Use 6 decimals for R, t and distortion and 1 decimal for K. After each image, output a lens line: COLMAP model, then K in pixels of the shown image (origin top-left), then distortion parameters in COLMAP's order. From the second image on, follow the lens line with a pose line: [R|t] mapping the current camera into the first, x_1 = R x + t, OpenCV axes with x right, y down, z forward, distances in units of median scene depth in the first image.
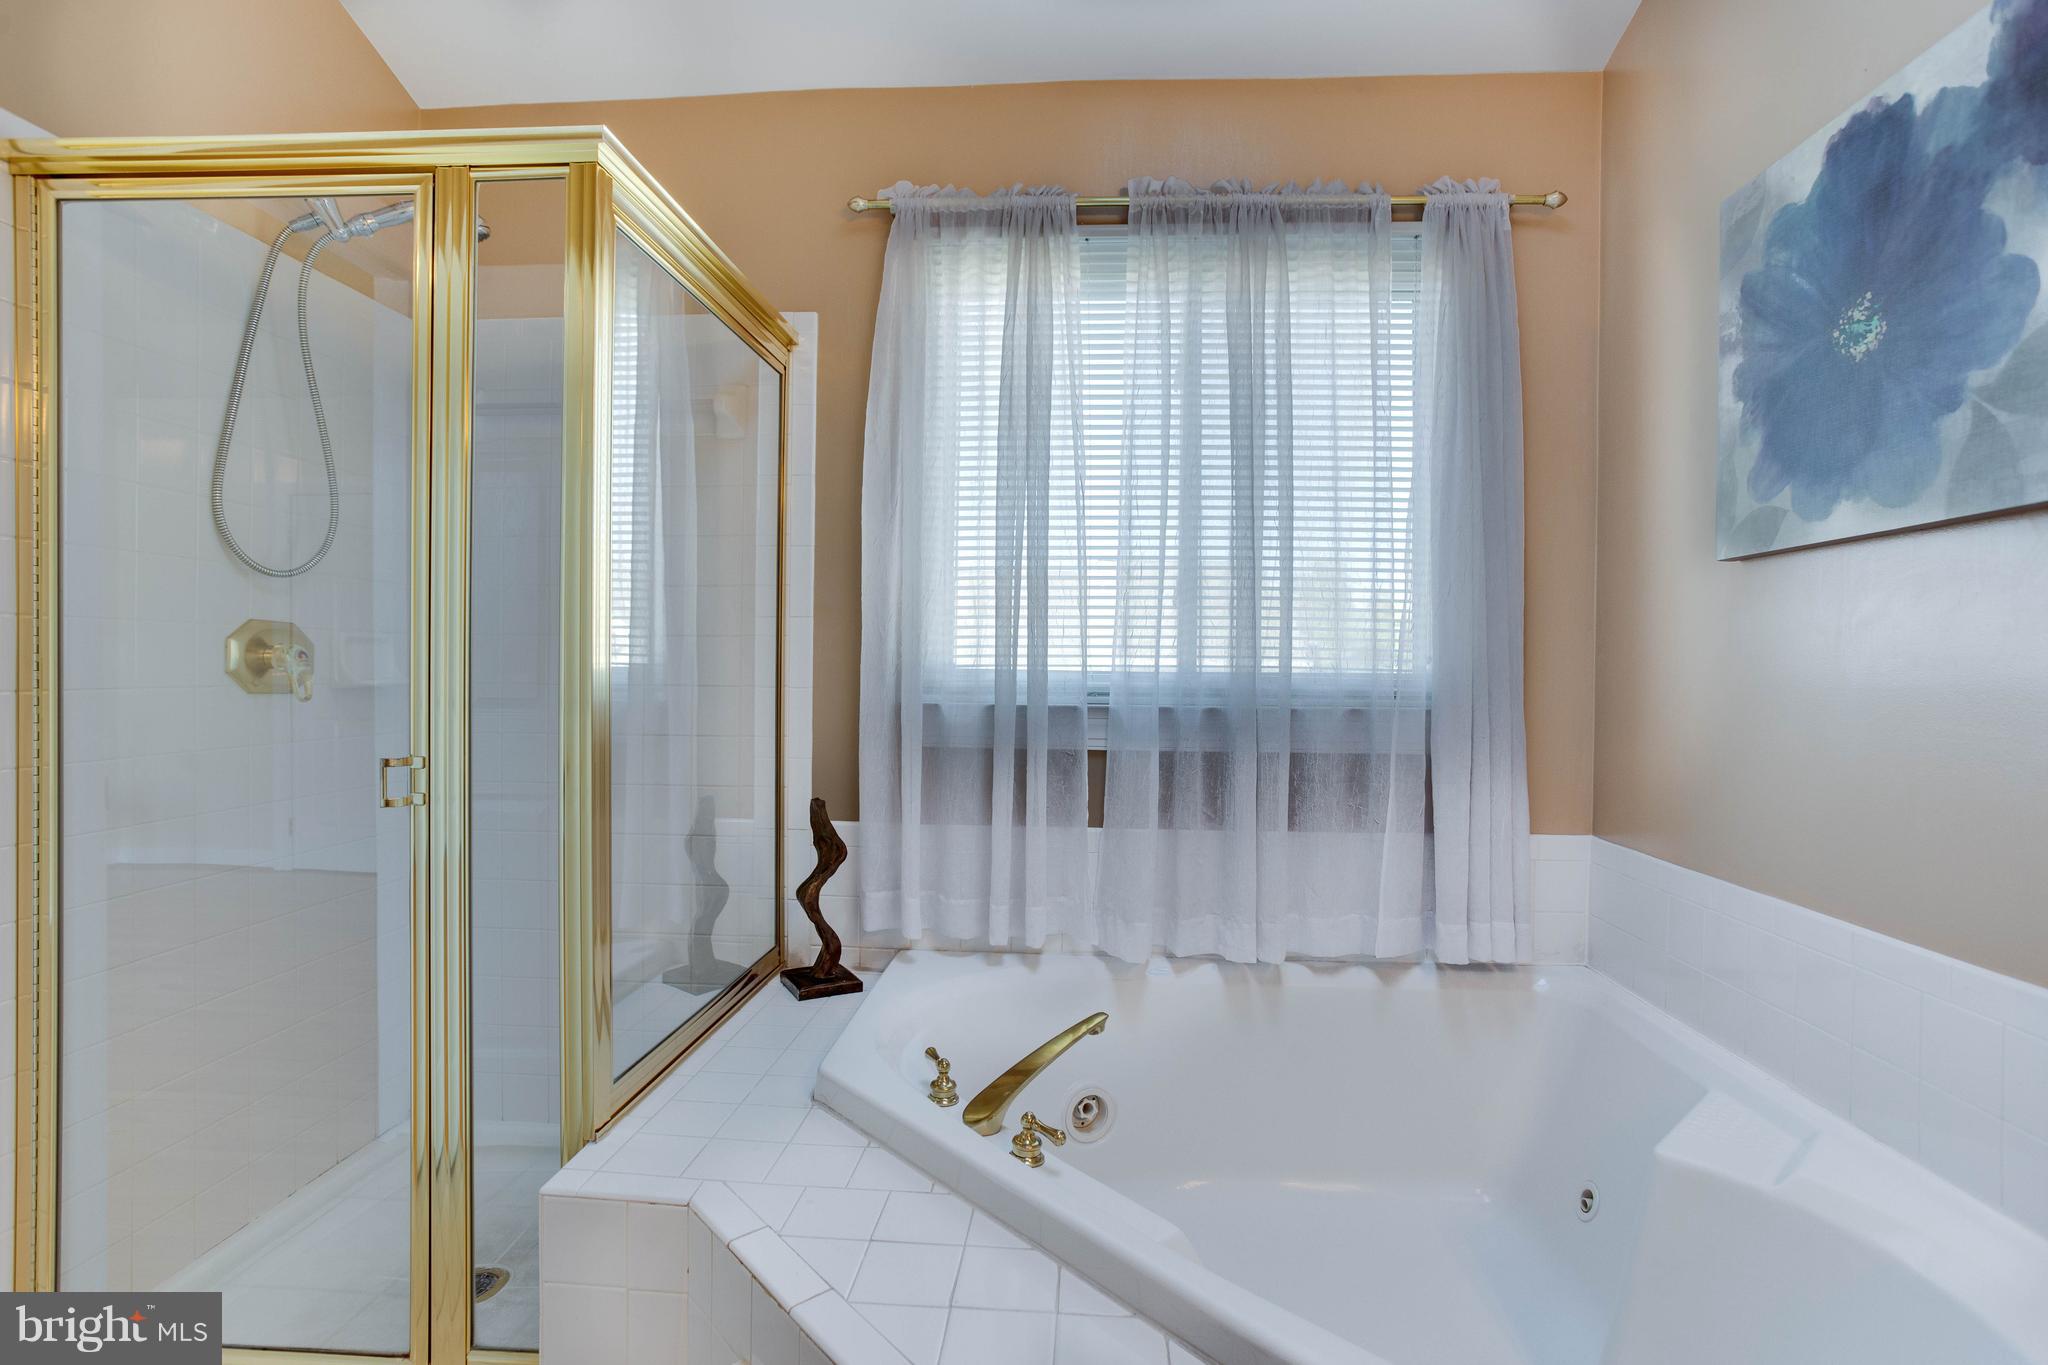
lens RADIAL K [[1010.0, 0, 1036.5], [0, 1010.0, 682.4], [0, 0, 1]] dist [-0.015259, 0.011347]
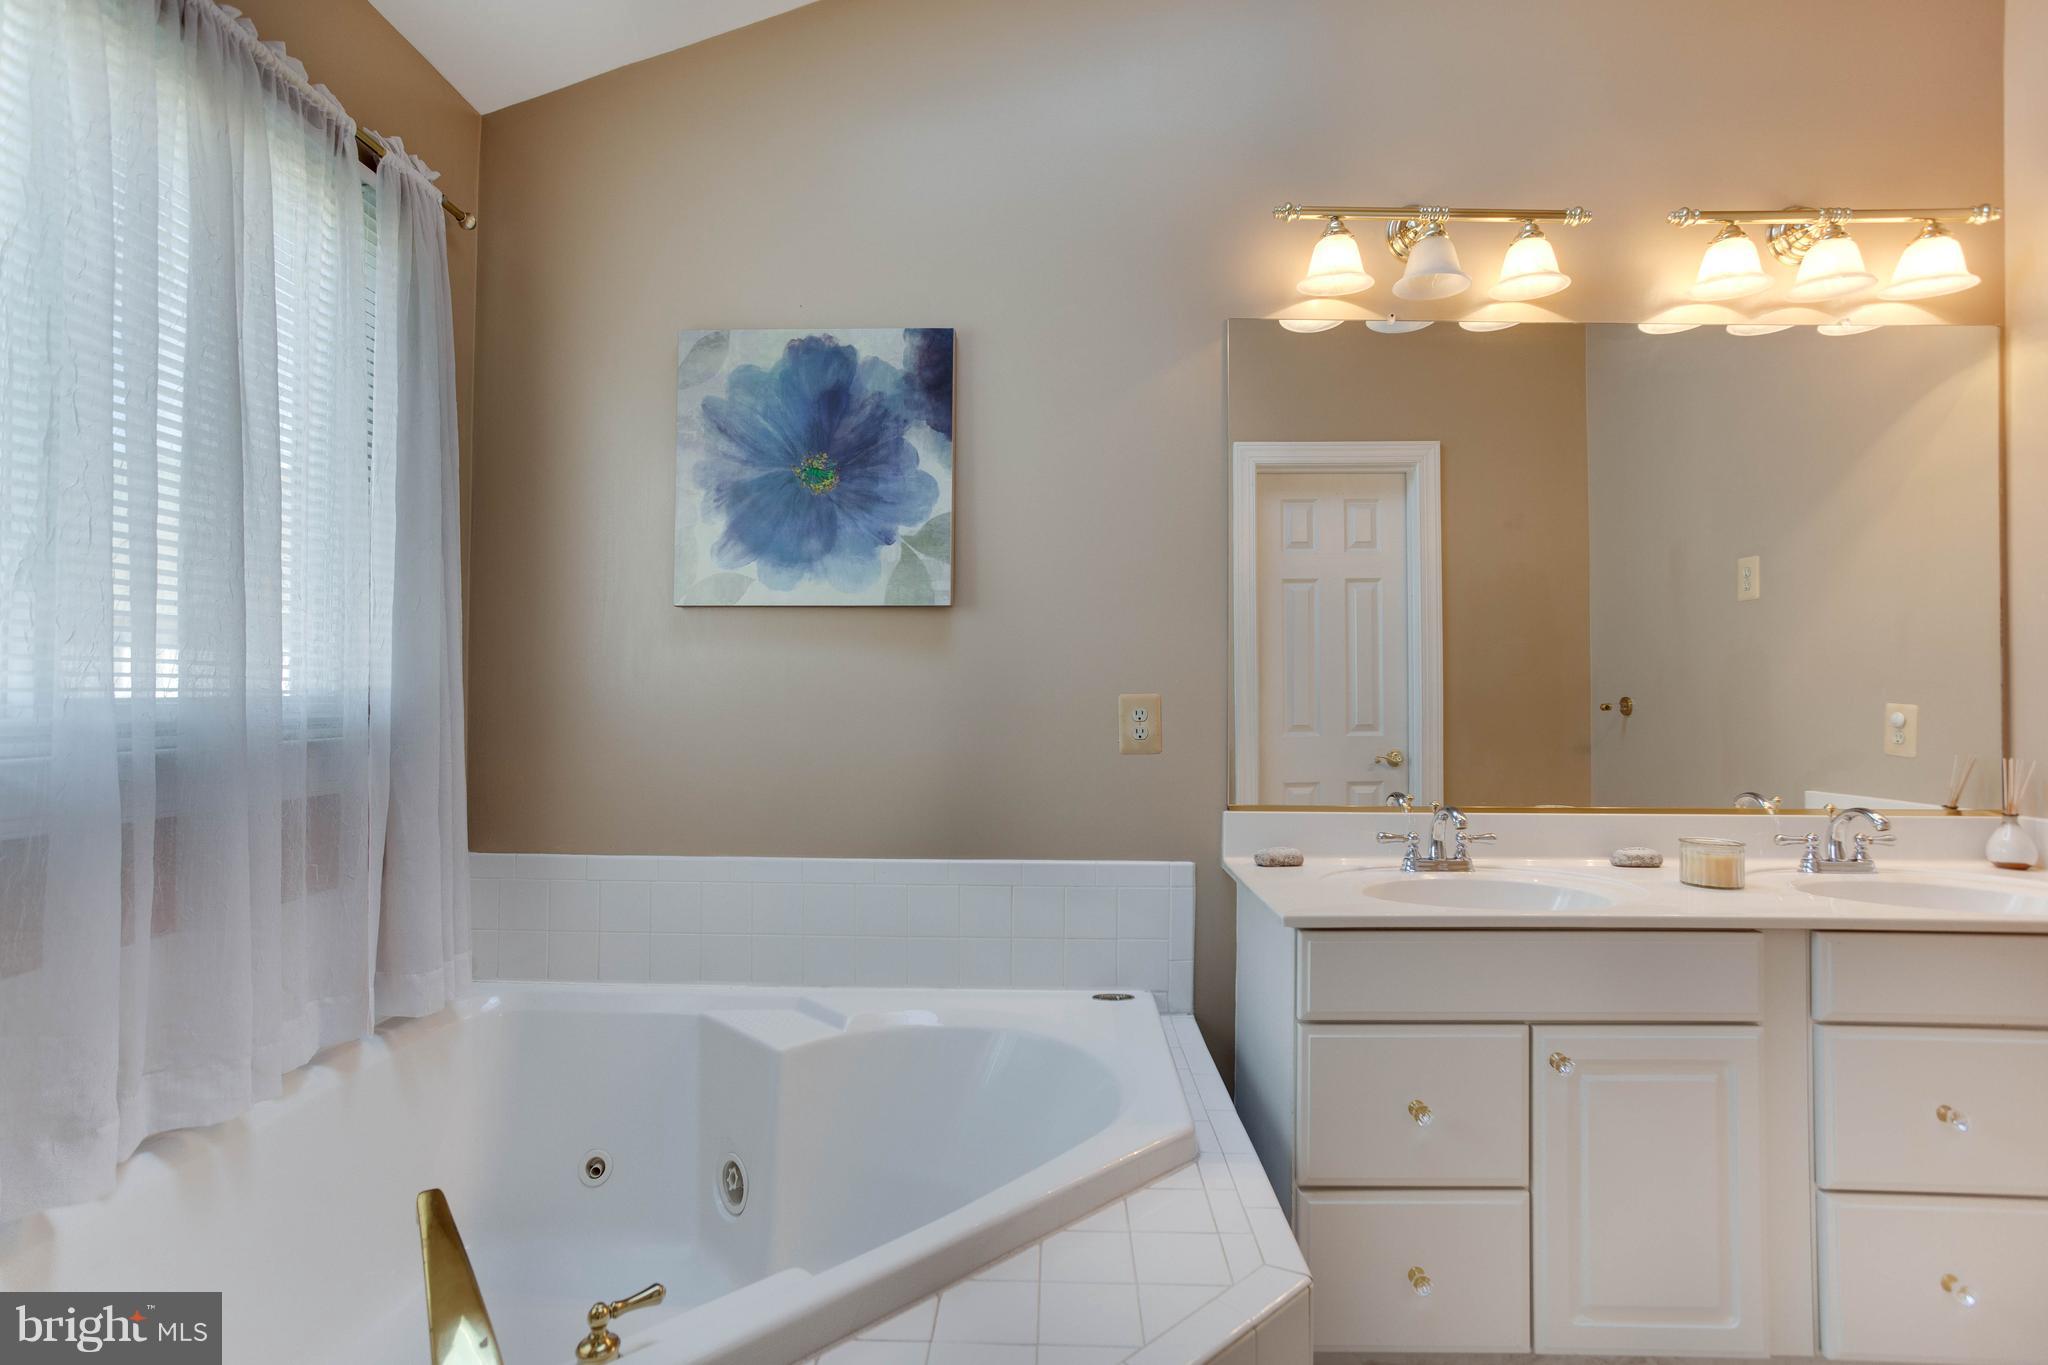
lens RADIAL K [[1010.0, 0, 1036.2], [0, 1010.0, 675.3], [0, 0, 1]] dist [-0.015259, 0.011347]
pose [[-0.046494, 0.004081, 0.998910, -0.771956], [0.009232, 0.999951, -0.003655, -0.028291], [-0.998876, 0.009052, -0.046529, 0.734703]]
